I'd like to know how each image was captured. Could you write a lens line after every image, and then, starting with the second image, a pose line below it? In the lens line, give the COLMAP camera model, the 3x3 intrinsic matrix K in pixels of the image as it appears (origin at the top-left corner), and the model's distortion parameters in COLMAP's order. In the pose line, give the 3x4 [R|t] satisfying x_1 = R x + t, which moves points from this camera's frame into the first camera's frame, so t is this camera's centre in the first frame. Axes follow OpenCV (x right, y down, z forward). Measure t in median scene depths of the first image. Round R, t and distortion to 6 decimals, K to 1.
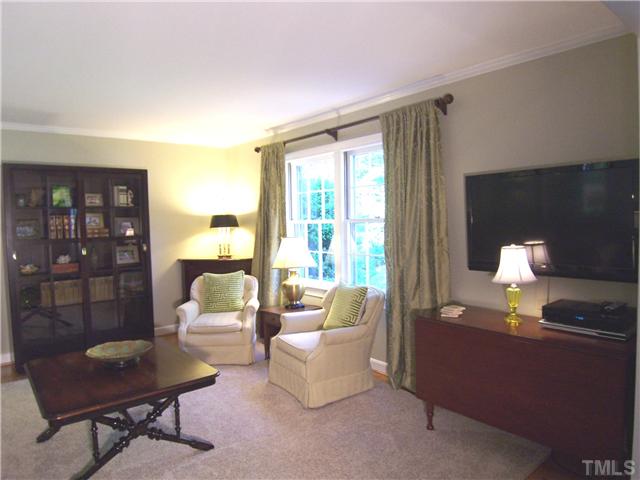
lens RADIAL K [[440.5, 0, 324.3], [0, 440.5, 240.1], [0, 0, 1]] dist [-0.011889, -0.012760]
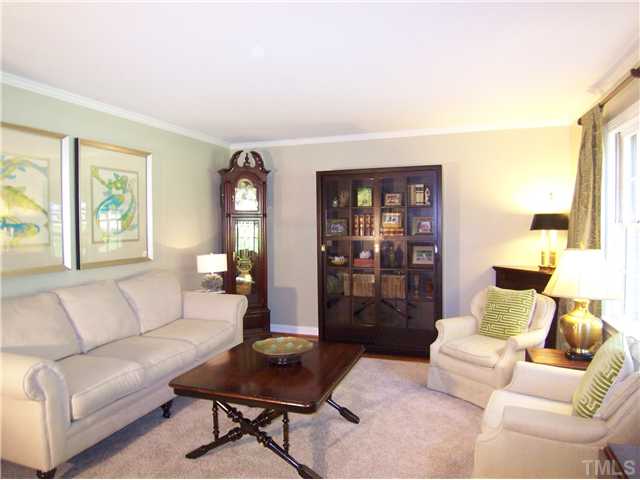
lens RADIAL K [[440.5, 0, 316.5], [0, 440.5, 239.9], [0, 0, 1]] dist [-0.011889, -0.012760]
pose [[0.500149, 0.054259, -0.864238, 0.287356], [-0.042541, 0.998369, 0.038060, -0.029424], [0.864894, 0.017730, 0.501641, 0.336758]]
